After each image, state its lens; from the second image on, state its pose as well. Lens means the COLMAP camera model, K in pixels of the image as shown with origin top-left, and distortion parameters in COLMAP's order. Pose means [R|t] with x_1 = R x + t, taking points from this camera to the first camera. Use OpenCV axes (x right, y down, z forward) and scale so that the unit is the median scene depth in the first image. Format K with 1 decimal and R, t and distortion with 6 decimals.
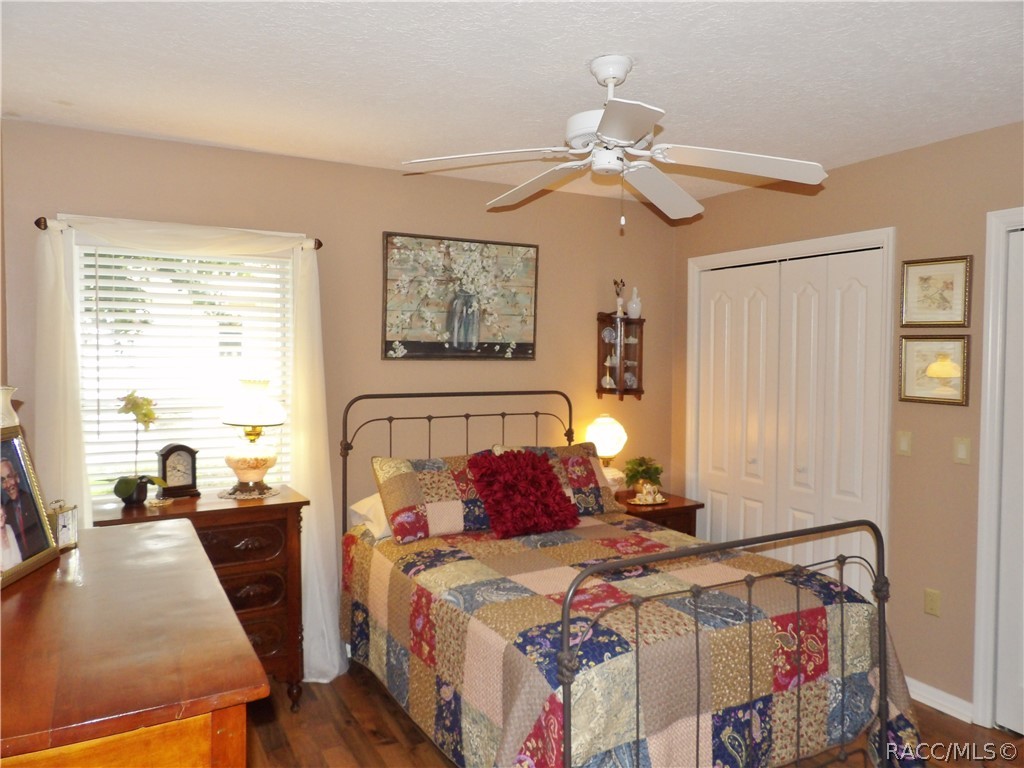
lens RADIAL K [[738.2, 0, 508.5], [0, 738.2, 387.0], [0, 0, 1]] dist [-0.035638, 0.038573]
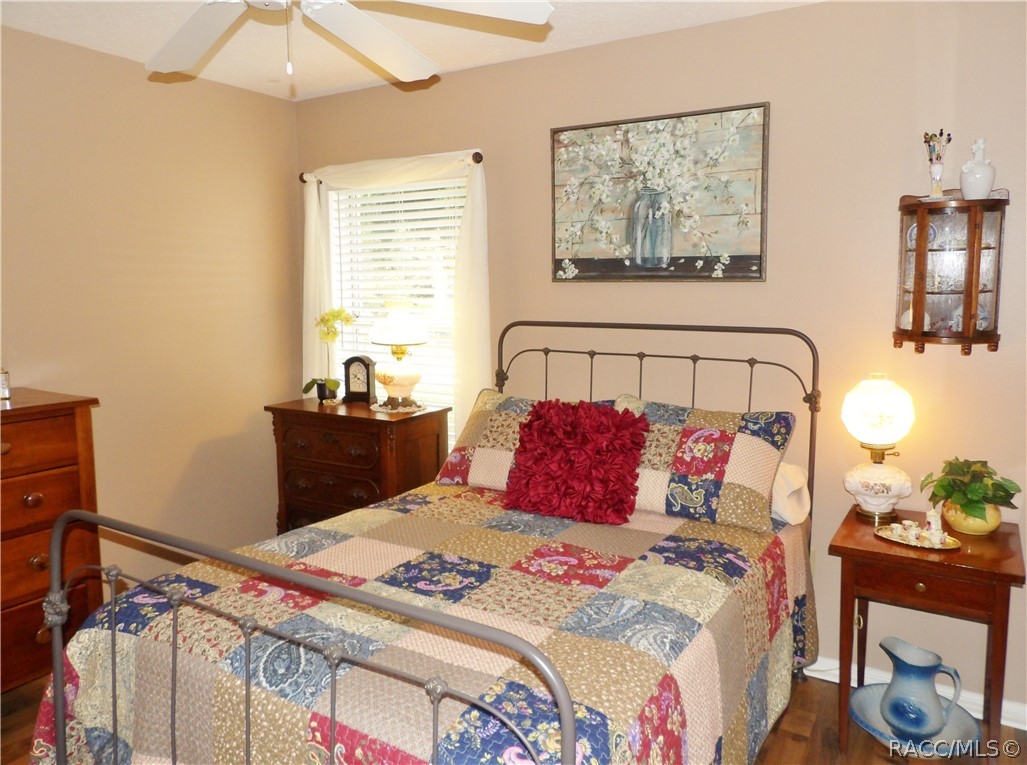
lens RADIAL K [[740.3, 0, 511.7], [0, 740.3, 376.4], [0, 0, 1]] dist [-0.035638, 0.038573]
pose [[0.490369, 0.095461, -0.866271, 0.546016], [-0.038262, 0.995383, 0.088030, -0.001065], [0.870674, -0.010022, 0.491758, 0.517383]]
